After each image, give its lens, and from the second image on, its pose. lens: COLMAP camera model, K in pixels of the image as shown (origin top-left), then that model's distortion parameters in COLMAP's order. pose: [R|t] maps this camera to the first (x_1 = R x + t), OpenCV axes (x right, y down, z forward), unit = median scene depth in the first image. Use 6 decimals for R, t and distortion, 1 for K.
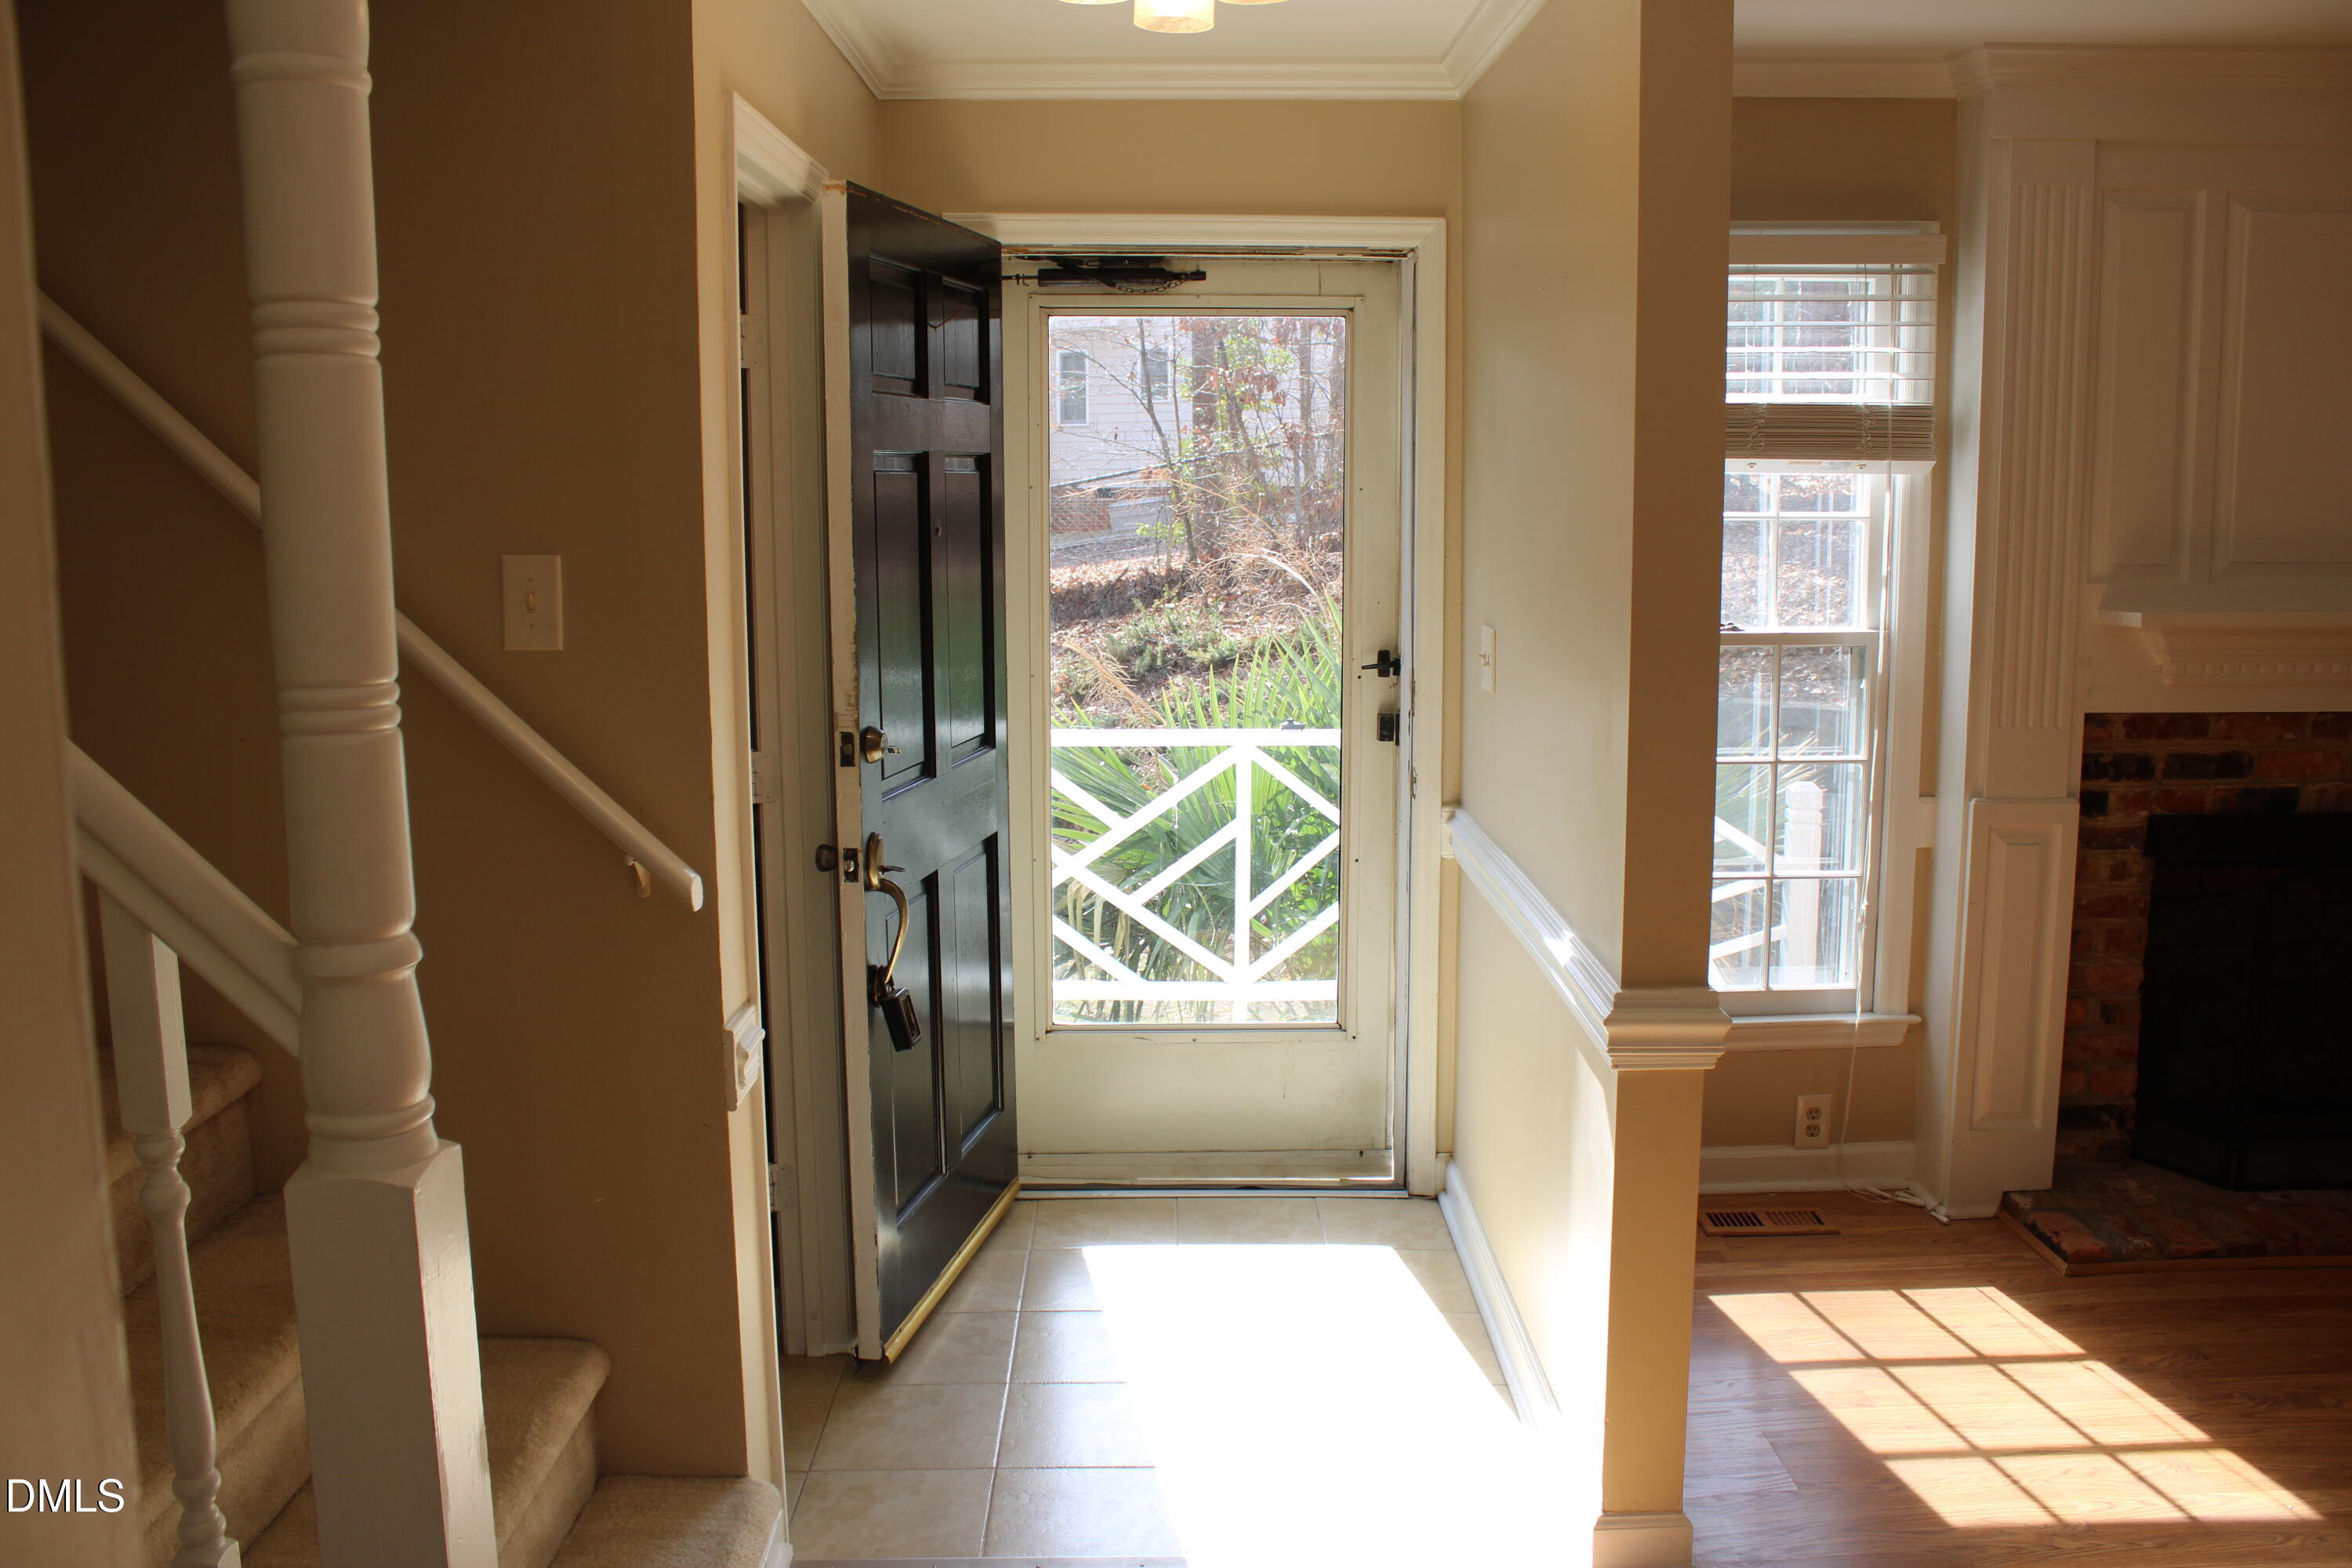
lens RADIAL K [[1957.8, 0, 1176.0], [0, 1957.8, 784.0], [0, 0, 1]] dist [-0.171207, 0.156291]
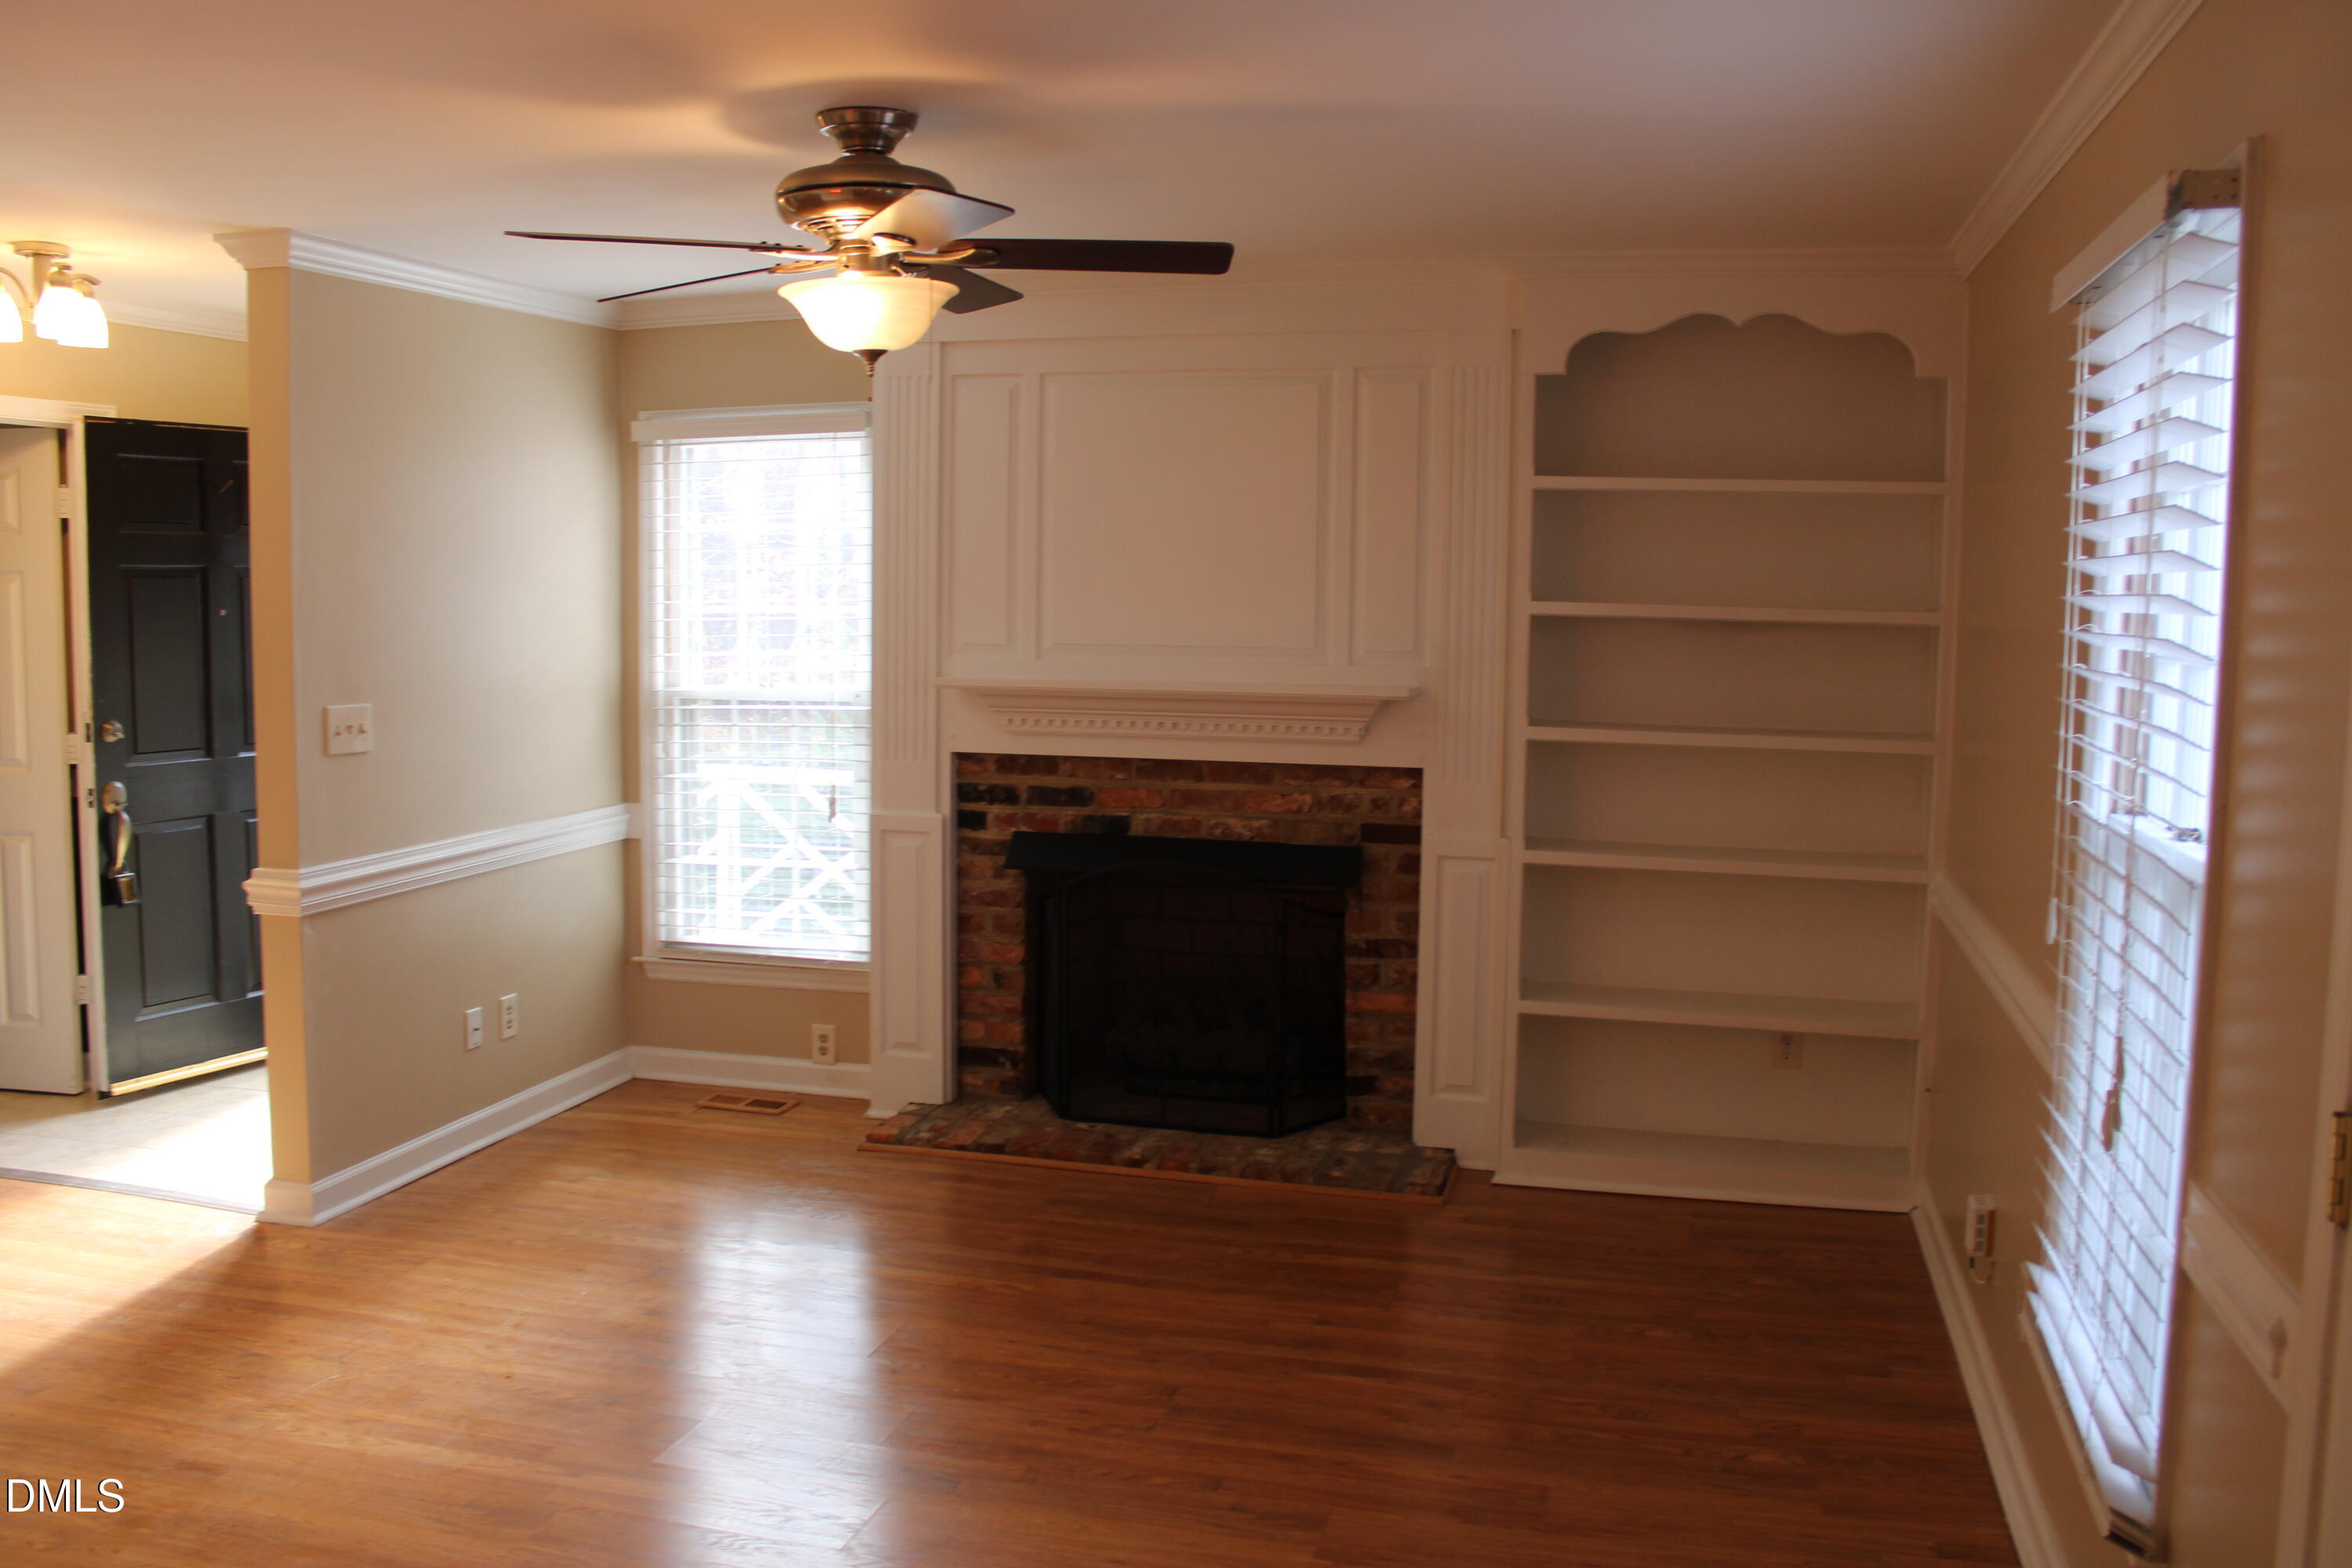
lens RADIAL K [[1957.8, 0, 1176.0], [0, 1957.8, 784.0], [0, 0, 1]] dist [-0.171207, 0.156291]
pose [[0.963596, 0.044383, -0.263652, 0.989276], [-0.056917, 0.997574, -0.040089, 0.032239], [0.261233, 0.053636, 0.963785, -0.309811]]
